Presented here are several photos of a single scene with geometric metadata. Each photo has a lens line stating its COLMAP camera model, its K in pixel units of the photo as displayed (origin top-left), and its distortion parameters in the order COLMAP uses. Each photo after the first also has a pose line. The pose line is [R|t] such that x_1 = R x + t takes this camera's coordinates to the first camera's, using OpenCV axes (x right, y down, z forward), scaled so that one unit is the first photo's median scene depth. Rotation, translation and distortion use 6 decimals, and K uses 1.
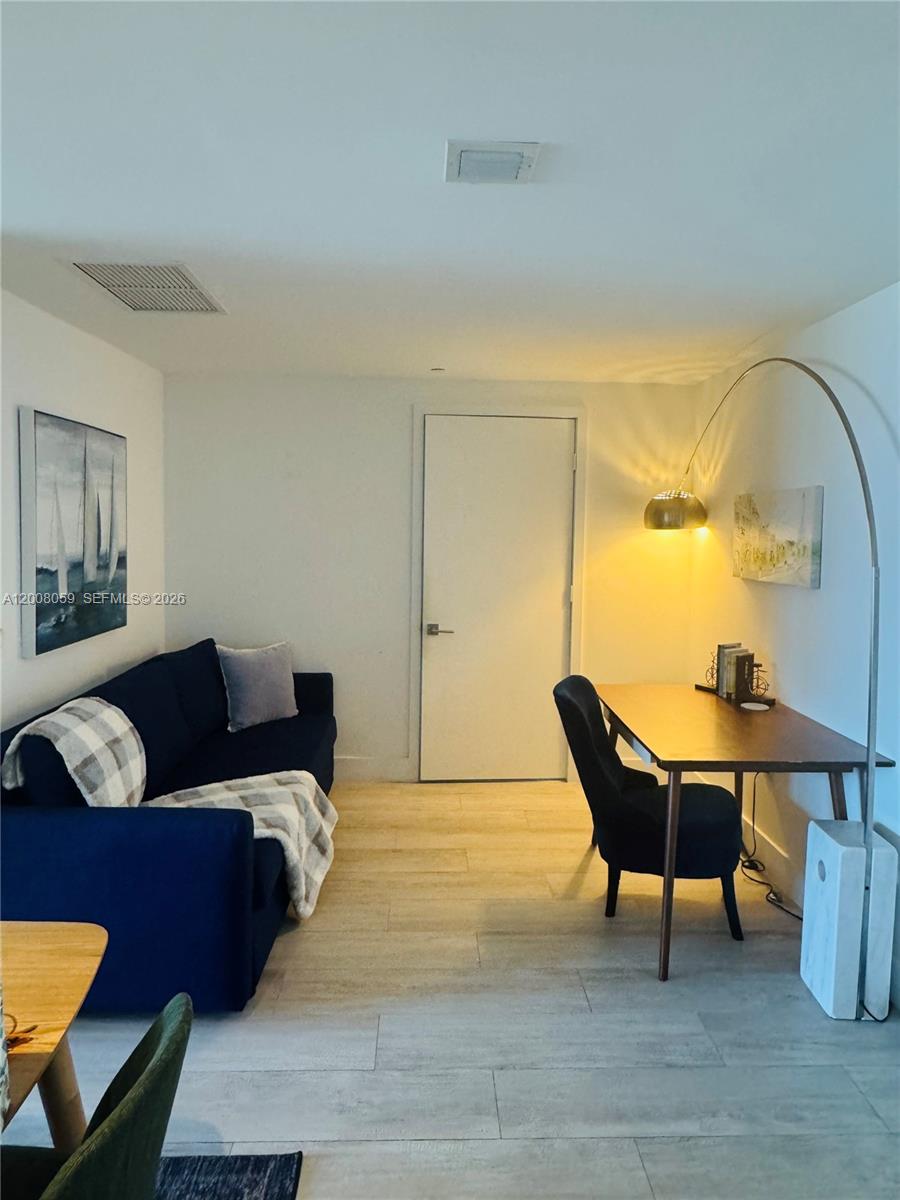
lens RADIAL K [[794.0, 0, 451.9], [0, 794.0, 593.3], [0, 0, 1]] dist [-0.006335, -0.004931]
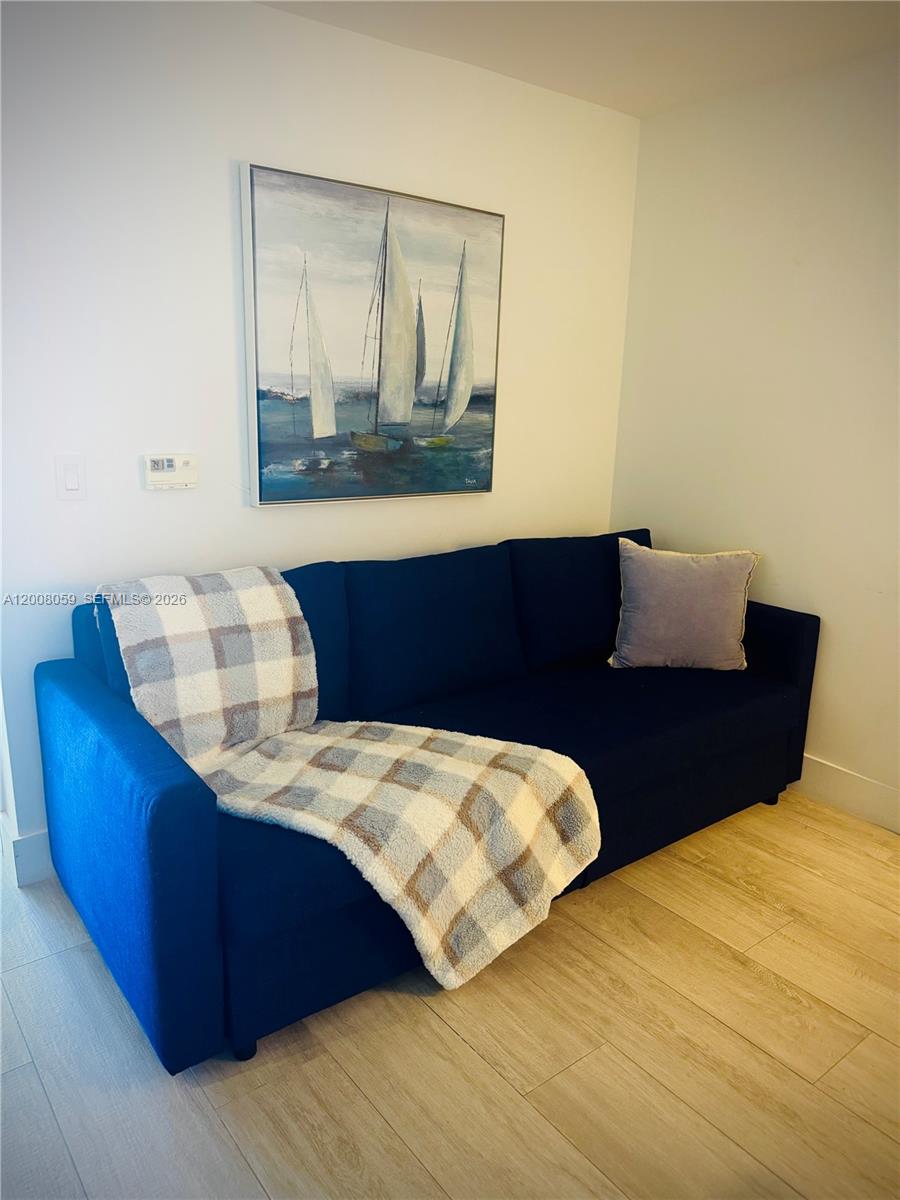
lens RADIAL K [[829.3, 0, 447.1], [0, 829.3, 607.4], [0, 0, 1]] dist [0.025720, -0.060372]
pose [[0.582045, 0.201413, -0.787818, 0.230445], [-0.087617, 0.978732, 0.185491, 0.007267], [0.808423, -0.038938, 0.587313, 0.575128]]
